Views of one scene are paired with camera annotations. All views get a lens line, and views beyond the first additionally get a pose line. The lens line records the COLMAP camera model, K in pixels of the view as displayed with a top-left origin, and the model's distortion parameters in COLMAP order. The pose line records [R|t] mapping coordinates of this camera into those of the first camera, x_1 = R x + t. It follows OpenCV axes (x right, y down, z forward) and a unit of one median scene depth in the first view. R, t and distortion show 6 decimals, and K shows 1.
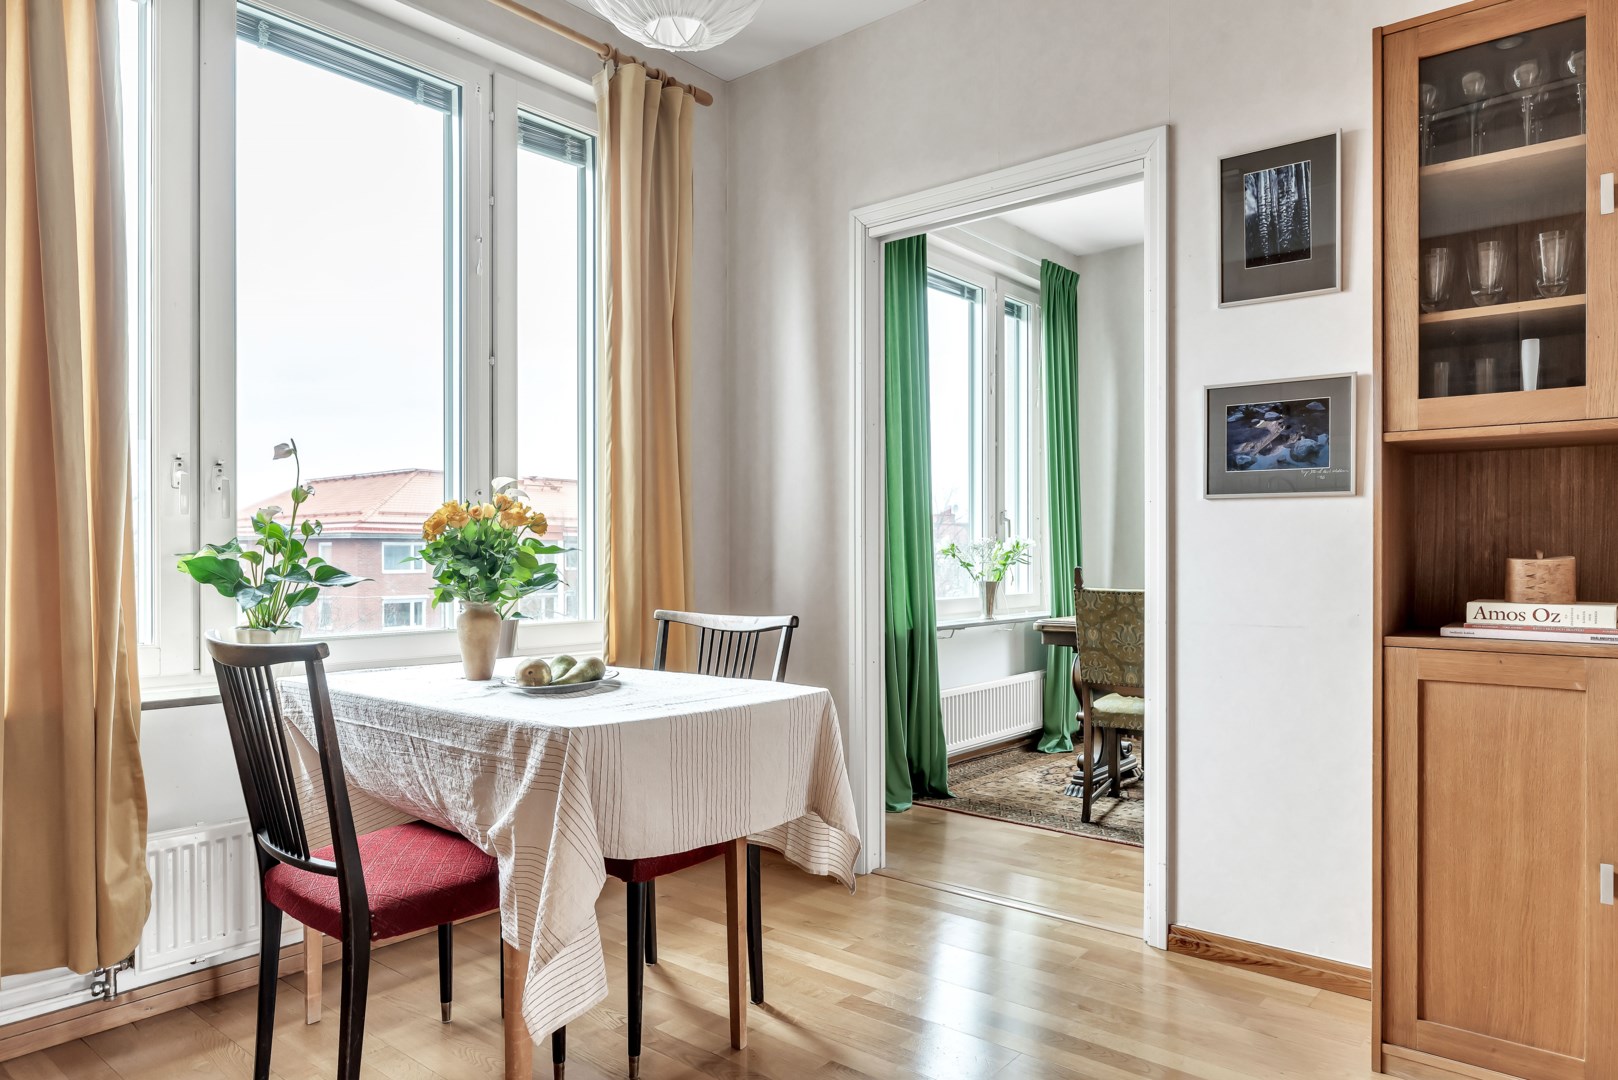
lens RADIAL K [[1030.5, 0, 829.7], [0, 1030.5, 534.2], [0, 0, 1]] dist [-0.002980, 0.000250]
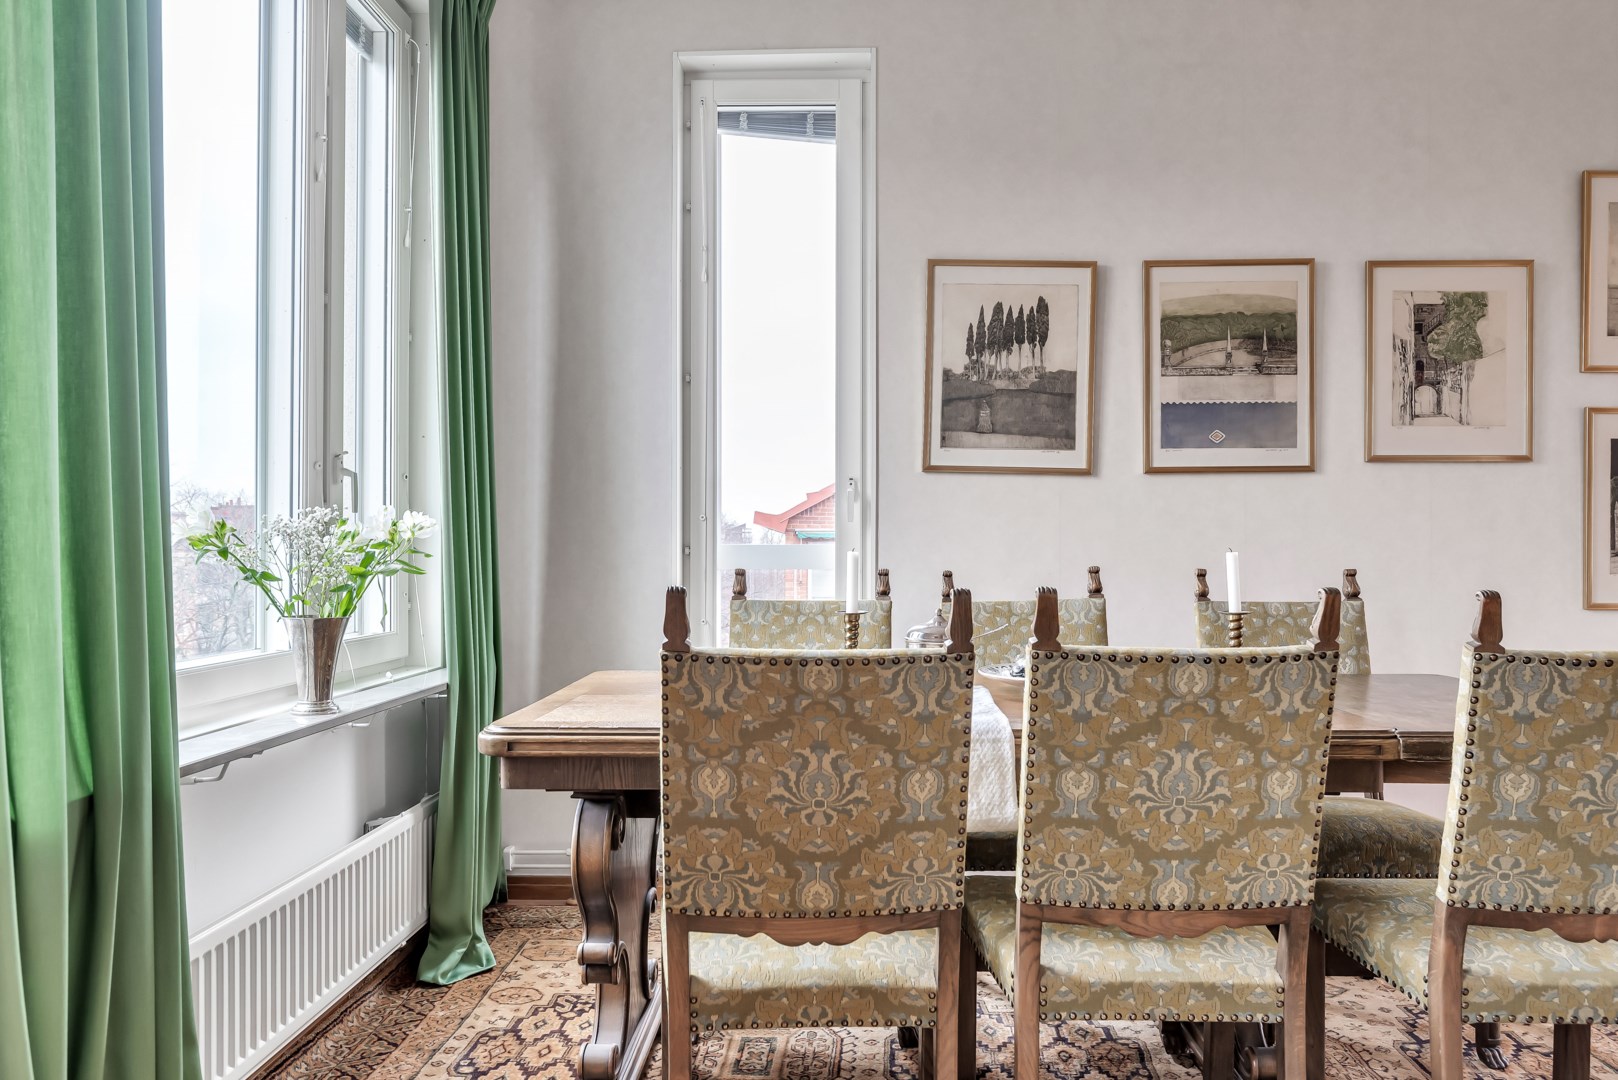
lens RADIAL K [[1162.6, 0, 844.7], [0, 1162.6, 532.8], [0, 0, 1]] dist [-0.006247, -0.001562]
pose [[0.797121, 0.008339, 0.603762, 0.043419], [-0.010561, 0.999944, 0.000133, 0.010821], [-0.603727, -0.006483, 0.797165, 0.515216]]
